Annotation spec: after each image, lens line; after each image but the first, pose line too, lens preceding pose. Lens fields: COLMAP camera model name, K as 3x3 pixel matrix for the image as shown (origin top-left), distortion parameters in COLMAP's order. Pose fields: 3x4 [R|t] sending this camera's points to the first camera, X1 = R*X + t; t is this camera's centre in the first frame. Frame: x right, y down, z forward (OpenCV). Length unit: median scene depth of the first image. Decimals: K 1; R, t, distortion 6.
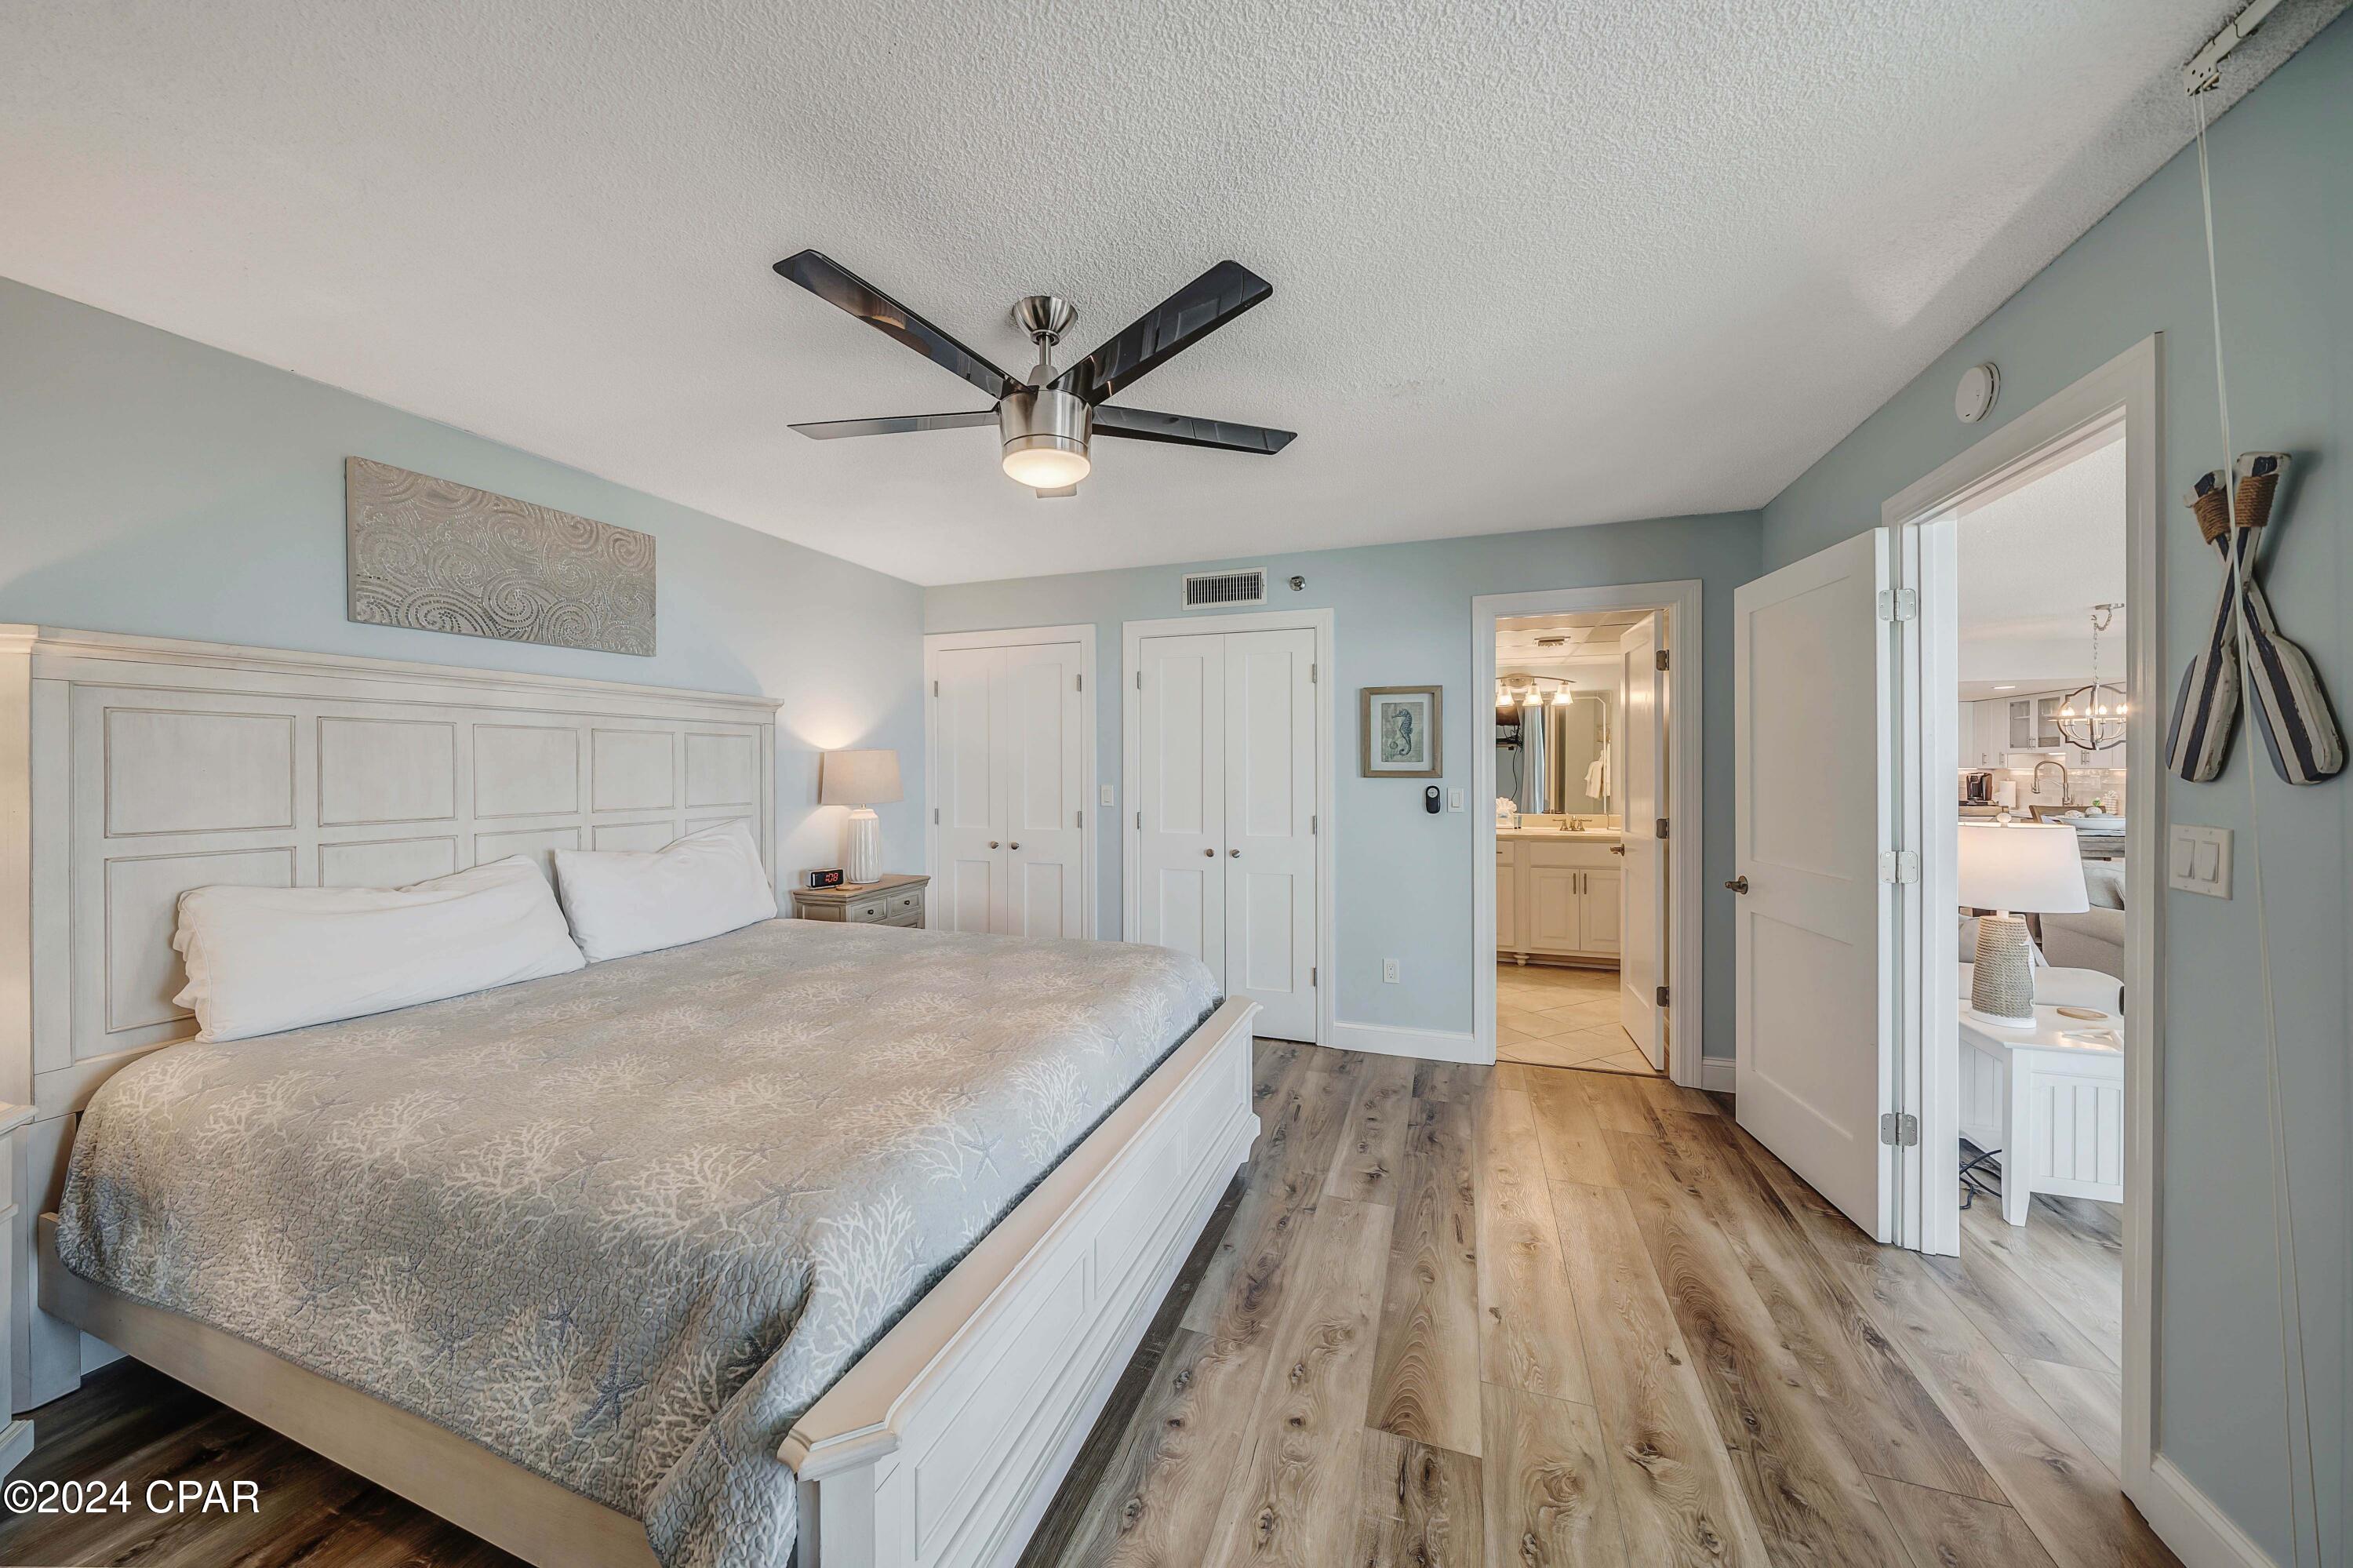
lens RADIAL K [[804.4, 0, 1162.0], [0, 804.4, 766.3], [0, 0, 1]] dist [-0.001152, -0.000122]
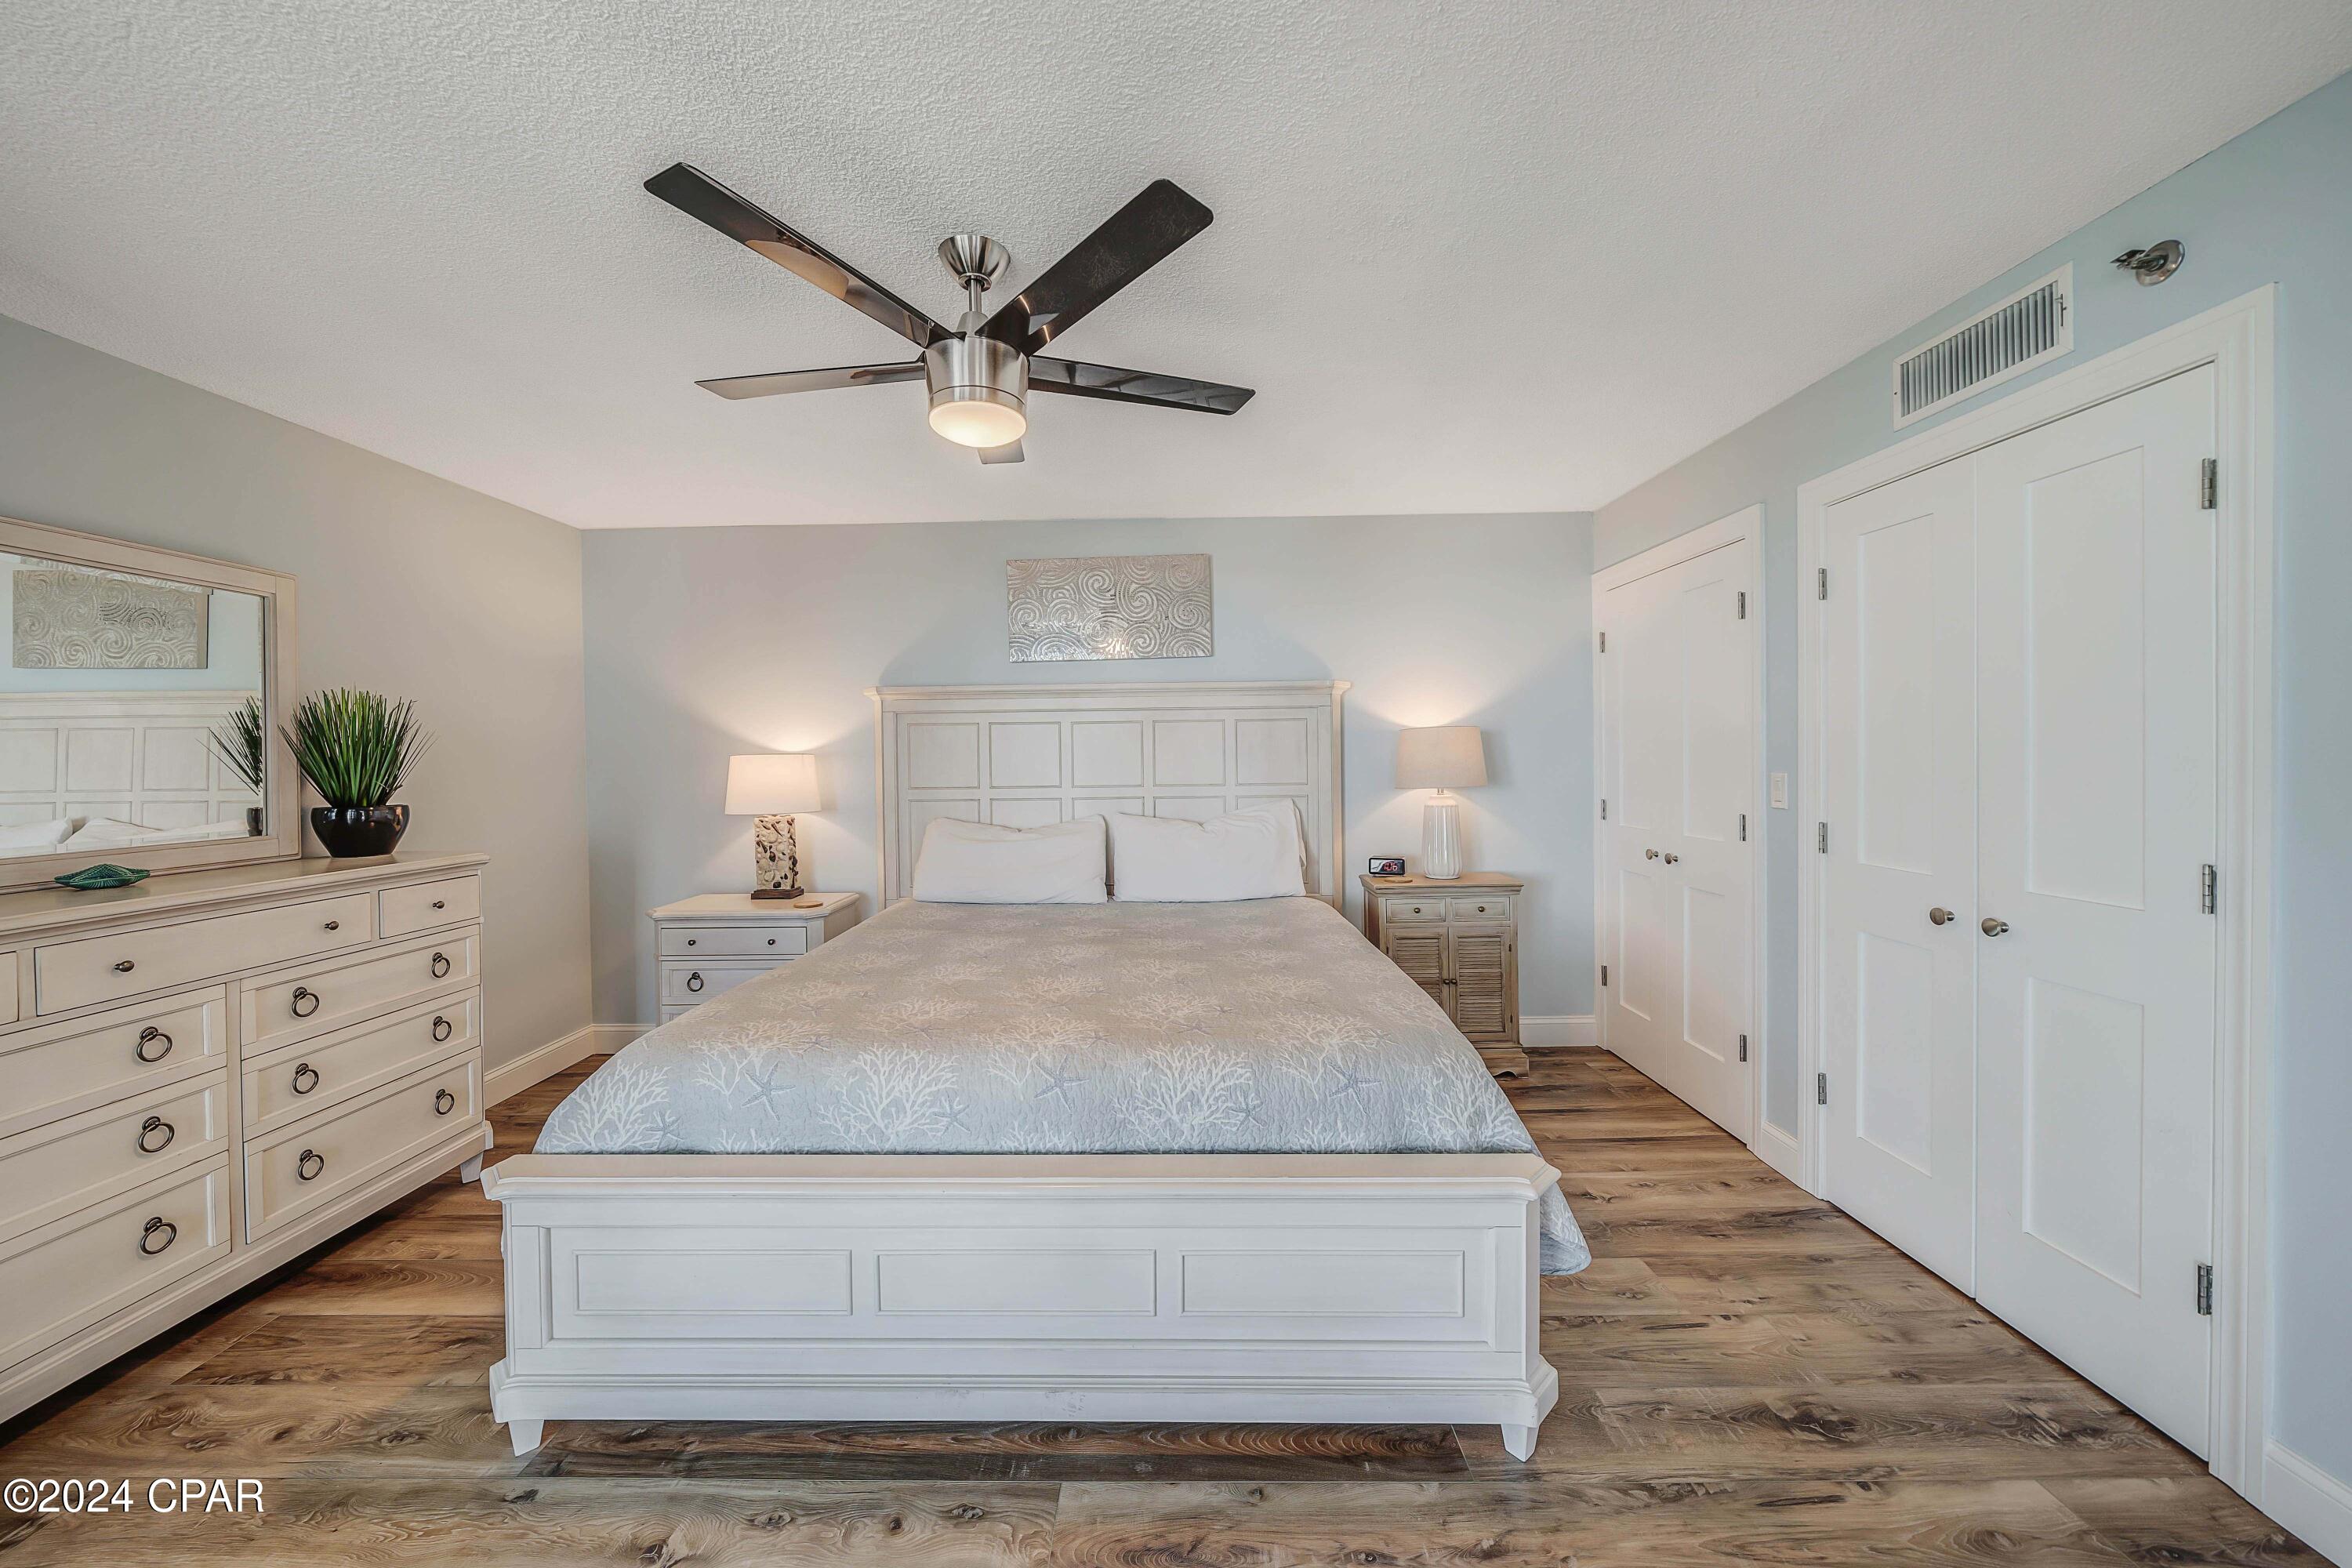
lens RADIAL K [[833.7, 0, 1172.4], [0, 833.7, 765.8], [0, 0, 1]] dist [-0.001722, -0.000016]
pose [[0.338385, 0.010565, -0.940948, 0.687366], [0.013887, 0.999772, 0.016220, 0.004921], [0.940905, -0.018555, 0.338161, 0.731468]]
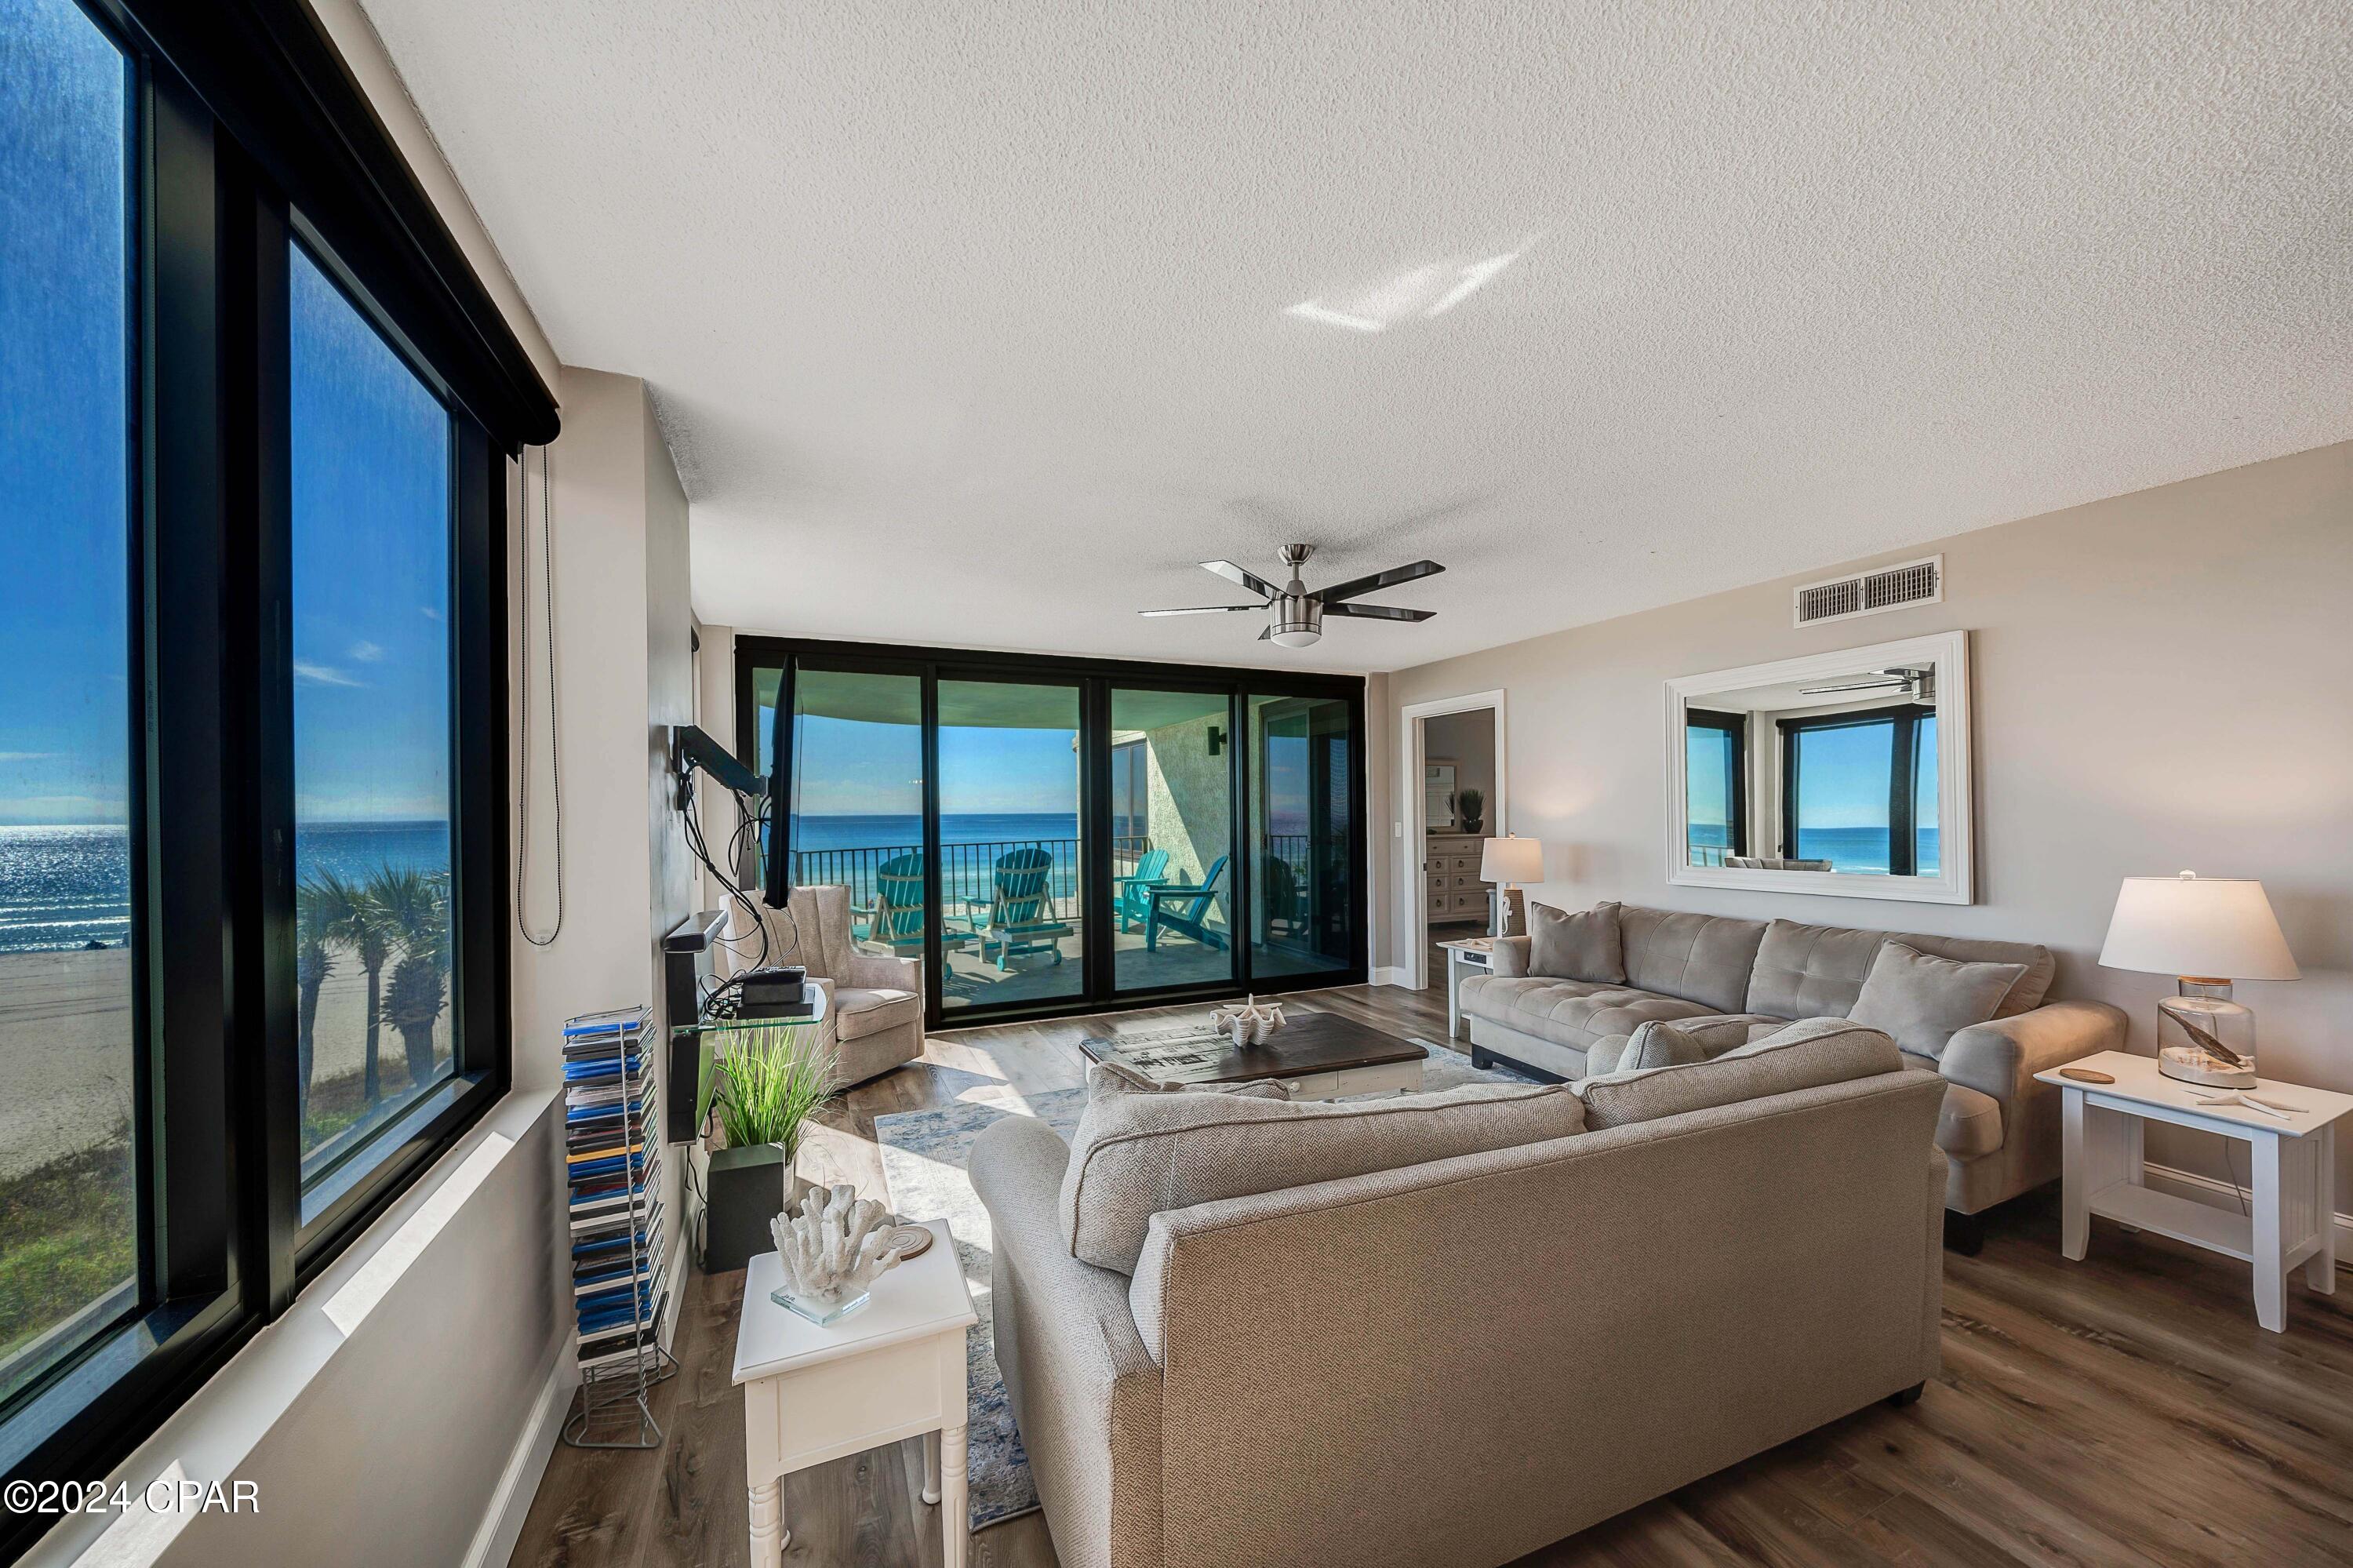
lens RADIAL K [[821.8, 0, 1170.2], [0, 821.8, 810.6], [0, 0, 1]] dist [-0.001211, -0.000116]
pose [[-0.721845, 0.007967, -0.692009, 3.213453], [0.011164, 0.999938, -0.000134, 0.000075], [0.691965, -0.007822, -0.721889, 2.007502]]
